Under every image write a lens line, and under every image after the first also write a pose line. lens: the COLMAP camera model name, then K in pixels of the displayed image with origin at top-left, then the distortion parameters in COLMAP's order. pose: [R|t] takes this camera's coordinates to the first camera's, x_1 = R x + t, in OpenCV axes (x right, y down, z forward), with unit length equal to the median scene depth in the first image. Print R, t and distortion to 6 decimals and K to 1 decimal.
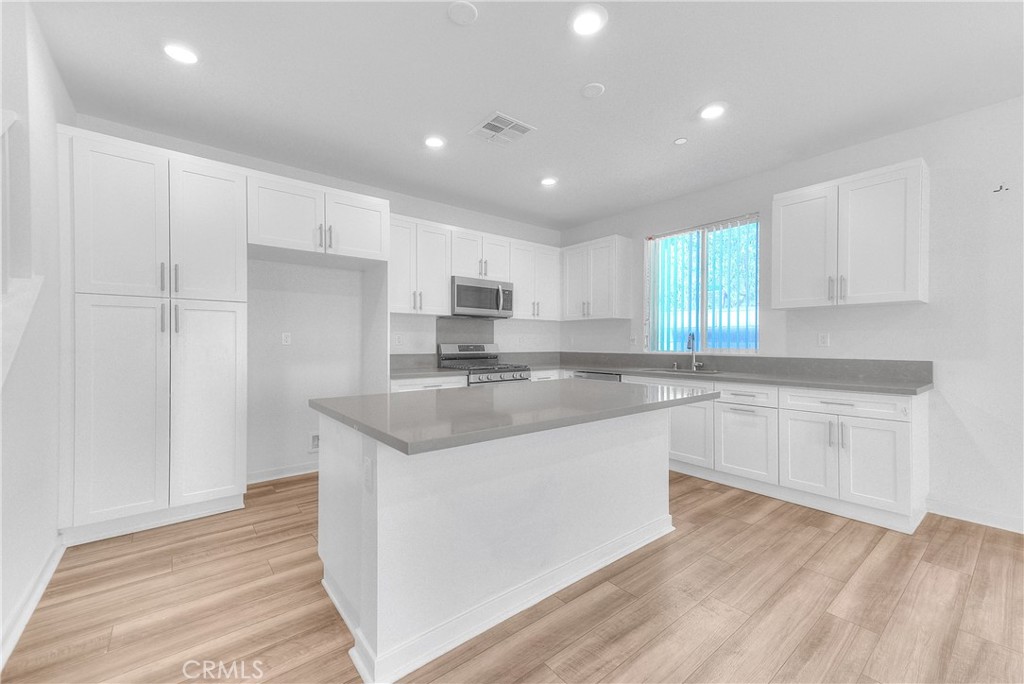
lens RADIAL K [[402.2, 0, 536.8], [0, 402.2, 343.3], [0, 0, 1]] dist [0.015997, -0.000269]
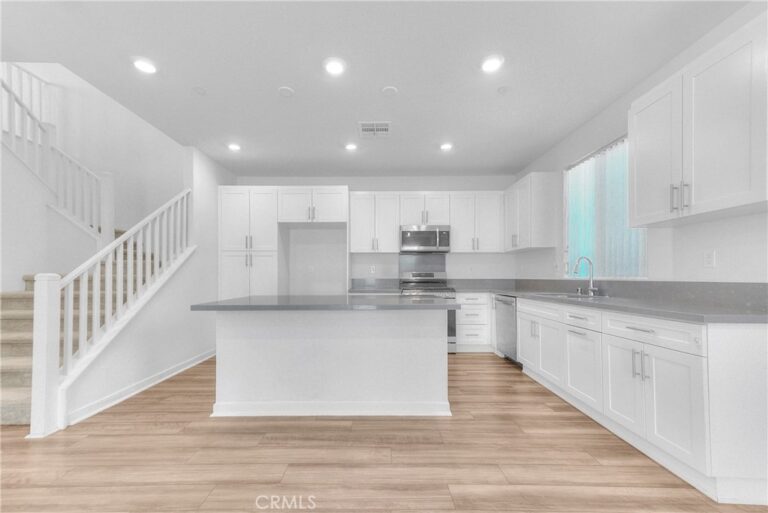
lens RADIAL K [[324.6, 0, 389.8], [0, 324.6, 273.4], [0, 0, 1]] dist [0.020262, -0.000036]
pose [[0.773458, -0.009597, -0.633775, 0.629019], [0.002223, 0.999920, -0.012429, 0.027109], [0.633844, 0.008205, 0.773417, 0.077898]]
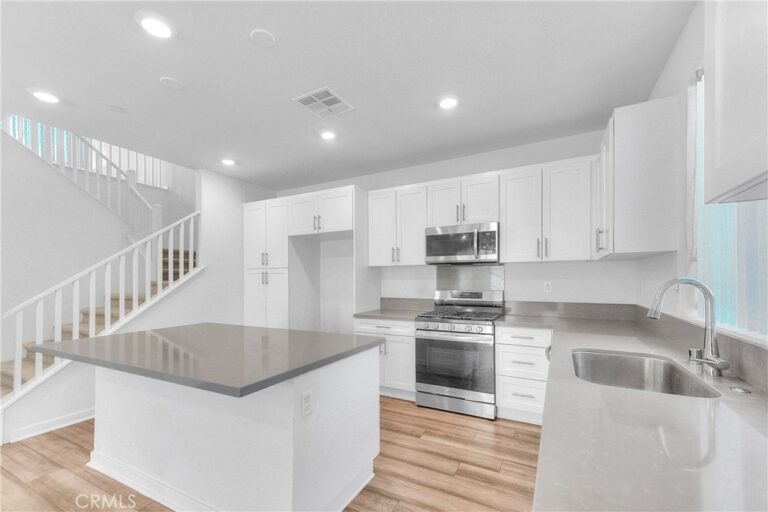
lens RADIAL K [[332.9, 0, 375.5], [0, 332.9, 278.1], [0, 0, 1]] dist [0.021288, 0.000103]
pose [[0.366714, -0.011109, -0.930267, 0.705984], [0.003582, 0.999938, -0.010530, -0.029755], [0.930327, 0.000529, 0.366731, 0.674677]]
